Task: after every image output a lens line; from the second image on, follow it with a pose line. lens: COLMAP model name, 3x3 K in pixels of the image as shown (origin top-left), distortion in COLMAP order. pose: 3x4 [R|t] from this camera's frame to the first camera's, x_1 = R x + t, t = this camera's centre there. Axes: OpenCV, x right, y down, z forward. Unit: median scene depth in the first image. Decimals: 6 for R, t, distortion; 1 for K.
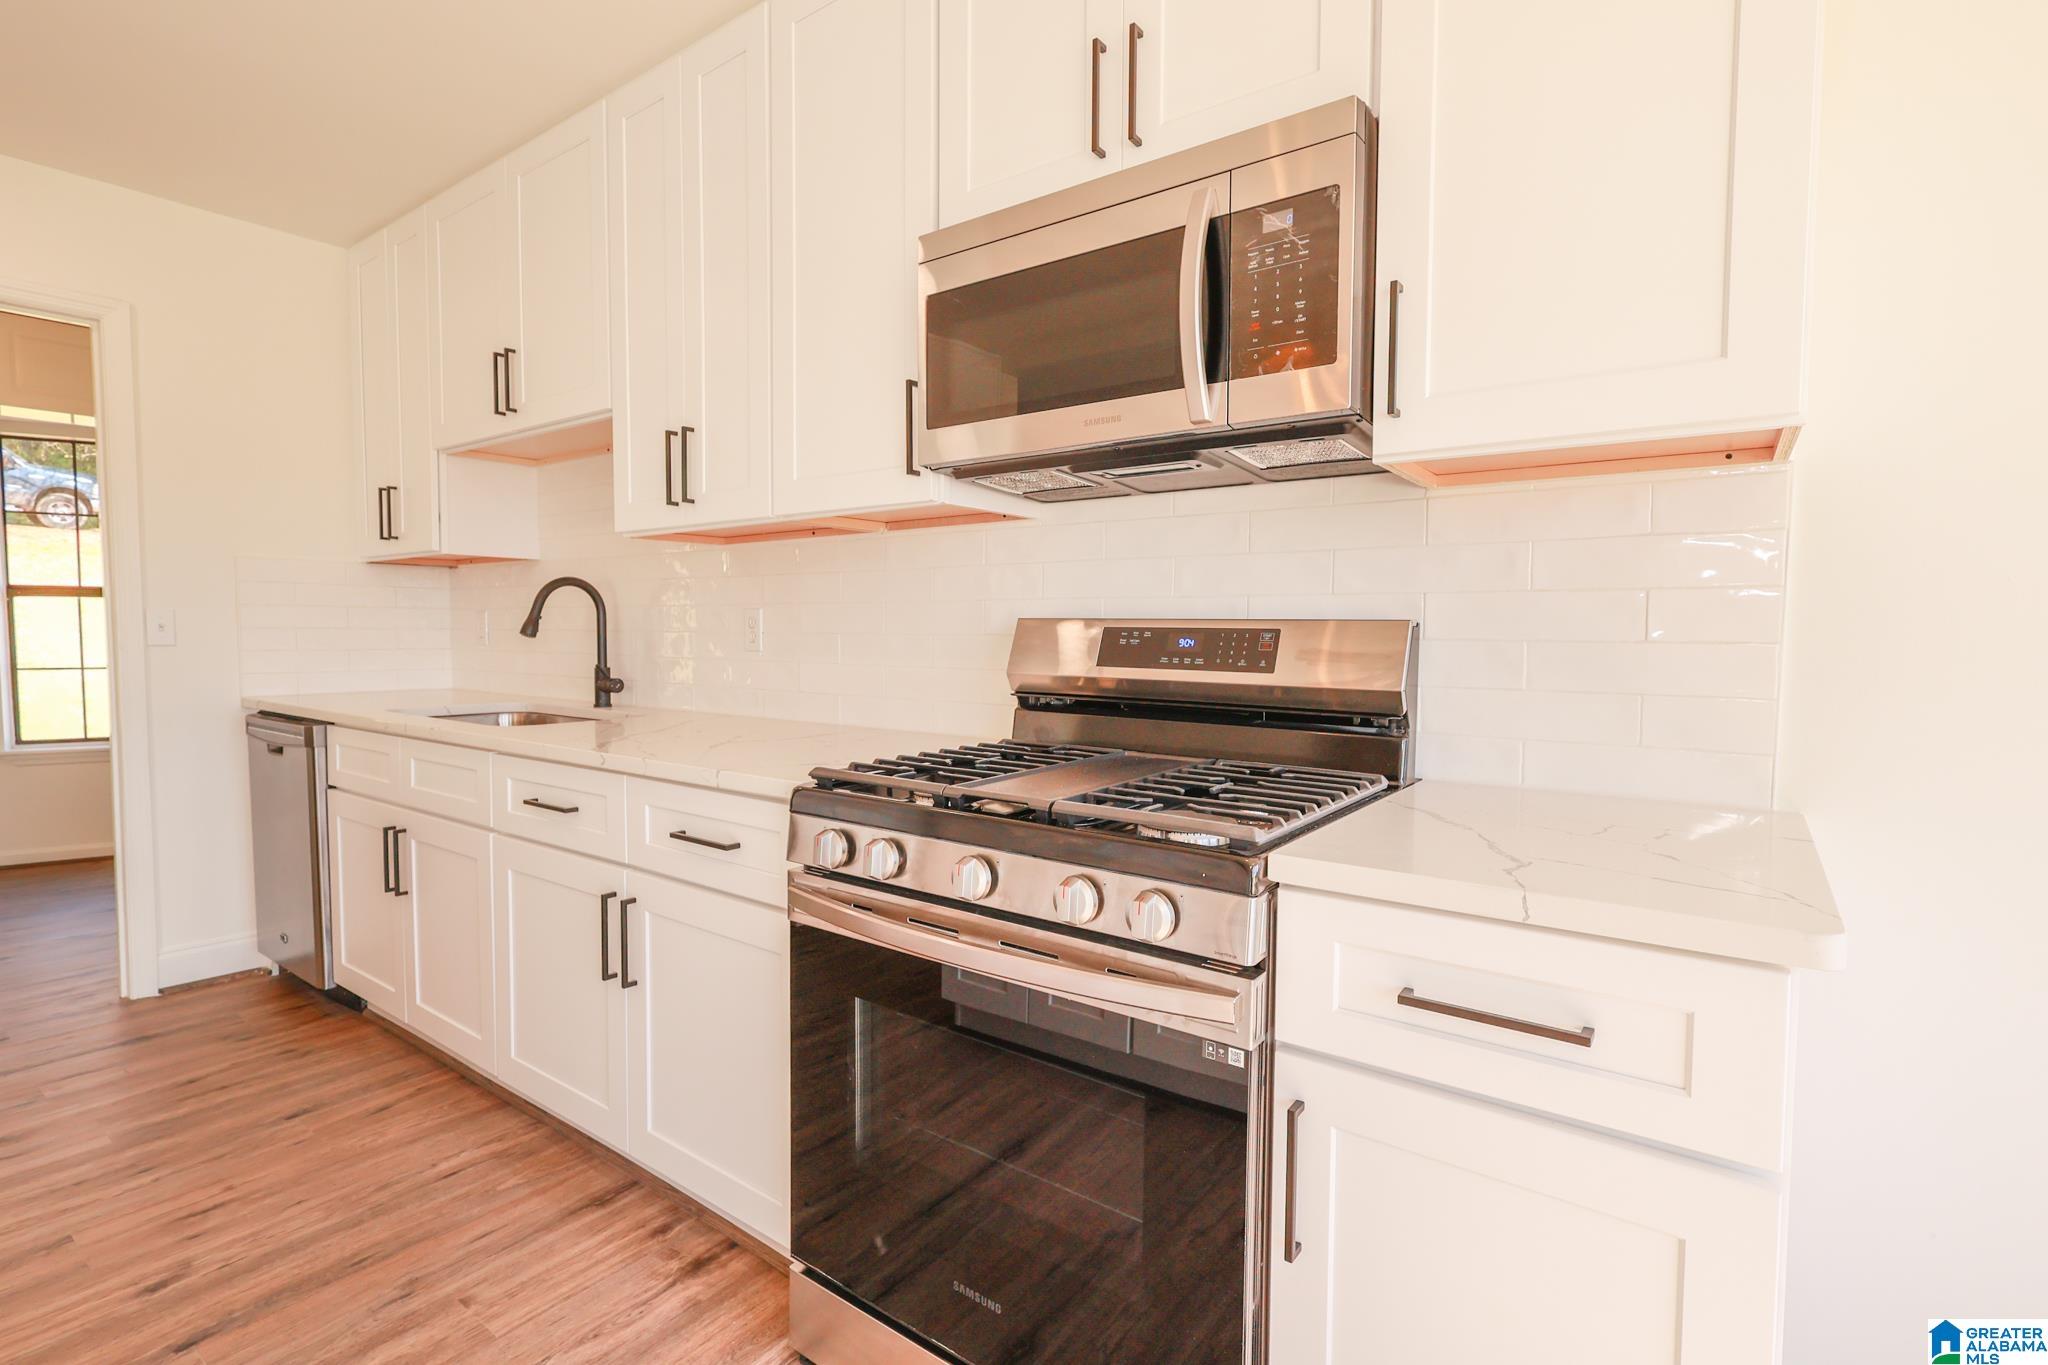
lens RADIAL K [[950.5, 0, 1020.3], [0, 950.5, 681.6], [0, 0, 1]] dist [-0.001621, 0.002042]
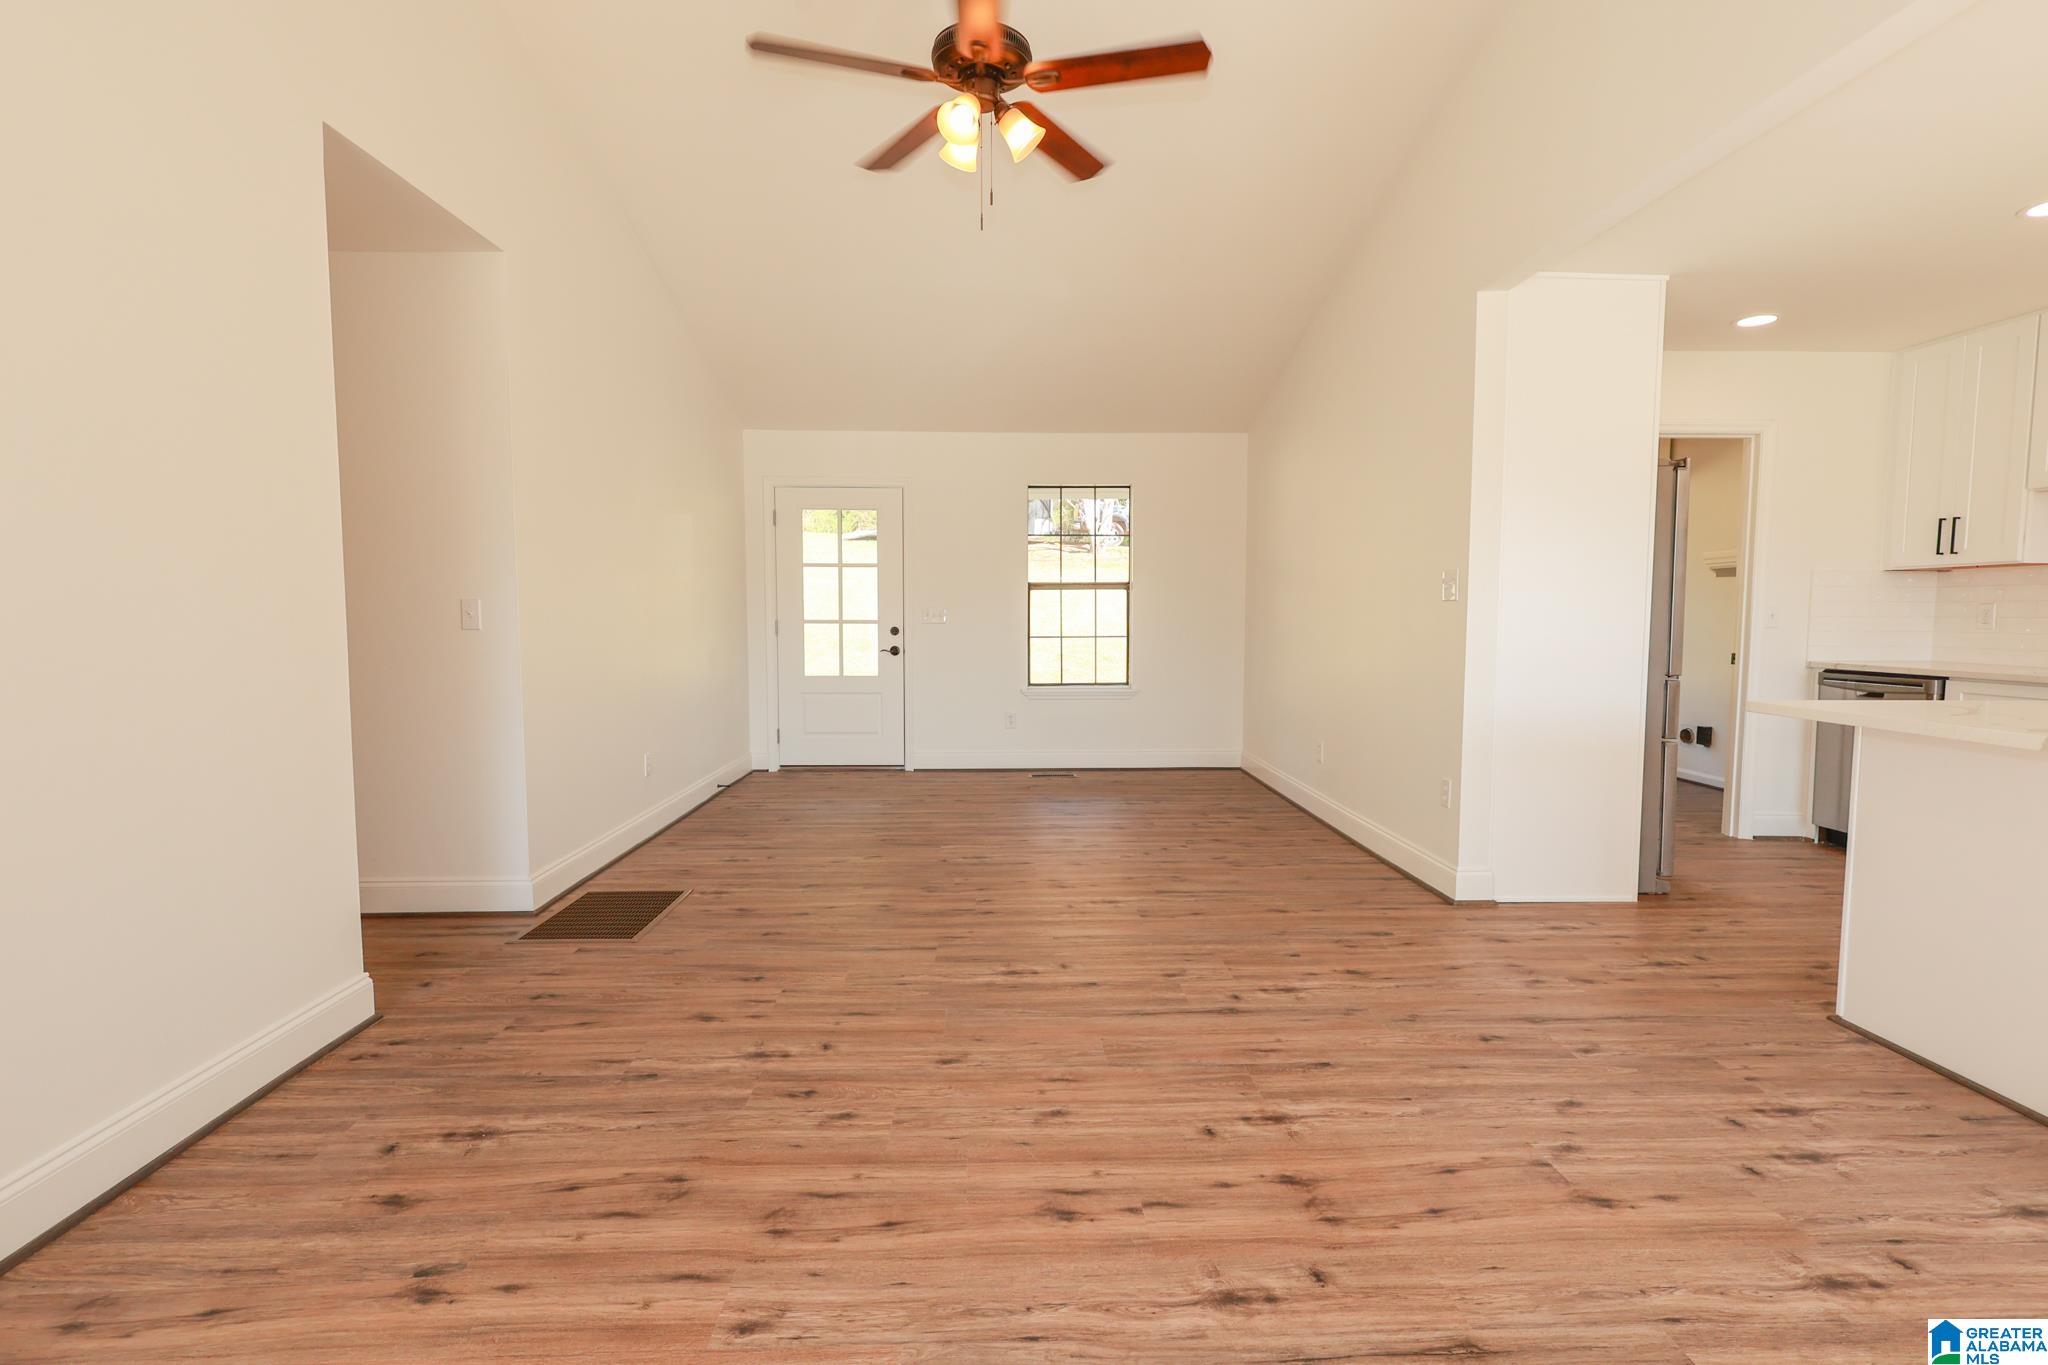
lens RADIAL K [[950.5, 0, 1026.4], [0, 950.5, 675.0], [0, 0, 1]] dist [-0.001621, 0.002042]
pose [[0.619268, 0.045544, -0.783857, -0.683460], [-0.042271, 0.998802, 0.024638, 0.095416], [0.784041, 0.017877, 0.620452, -1.669087]]
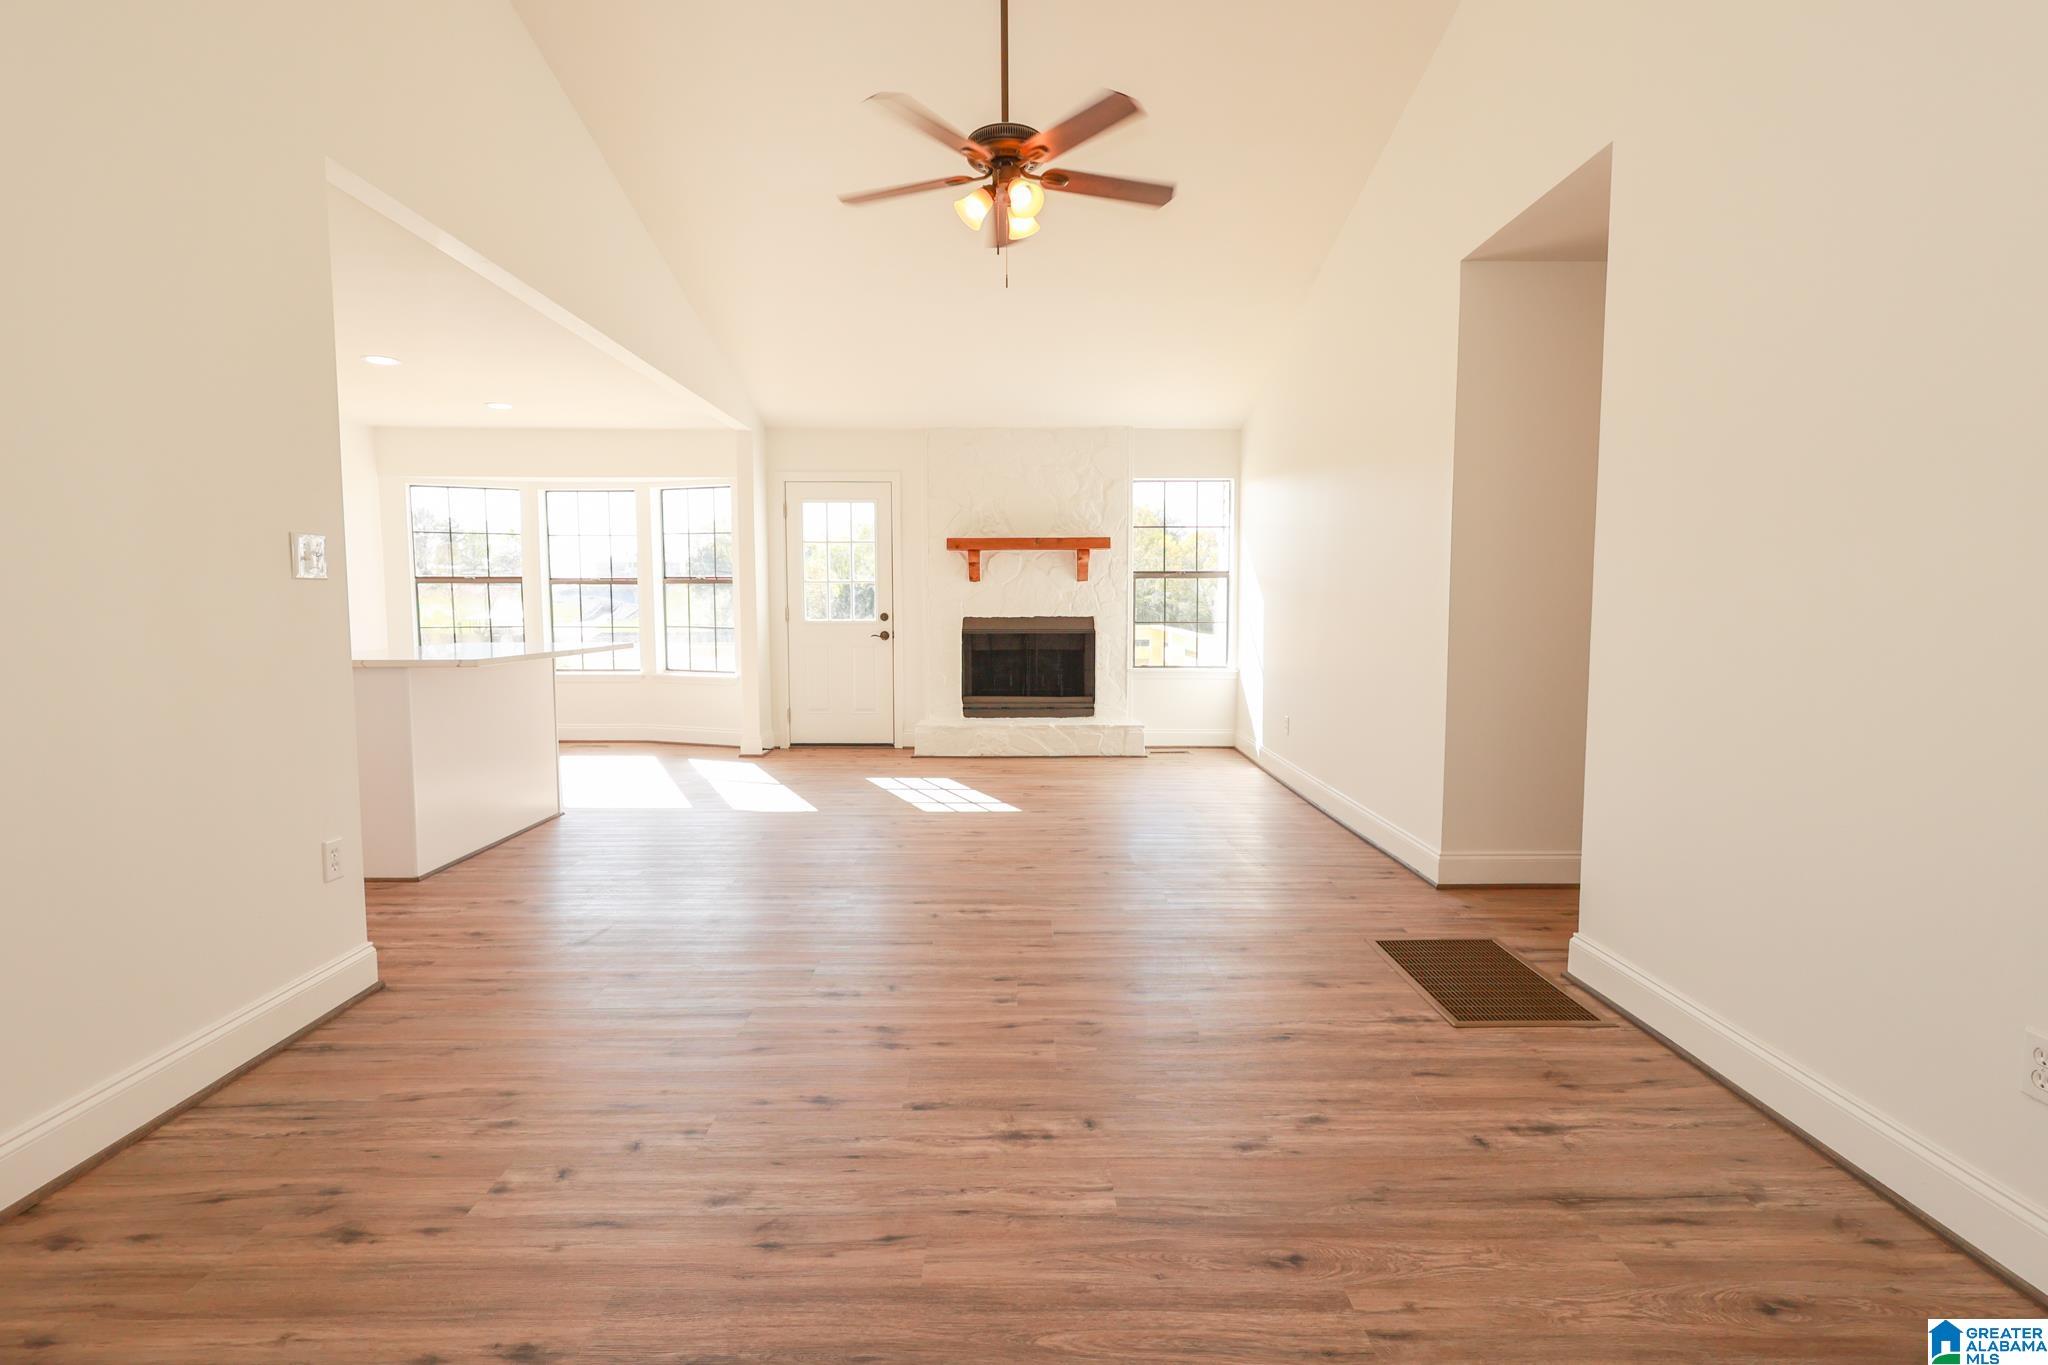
lens RADIAL K [[950.5, 0, 1018.1], [0, 950.5, 675.9], [0, 0, 1]] dist [-0.001621, 0.002042]
pose [[-0.593083, -0.068695, 0.802206, -3.567392], [0.042385, 0.992308, 0.116309, -0.035238], [-0.804025, 0.102982, -0.585609, 0.395505]]
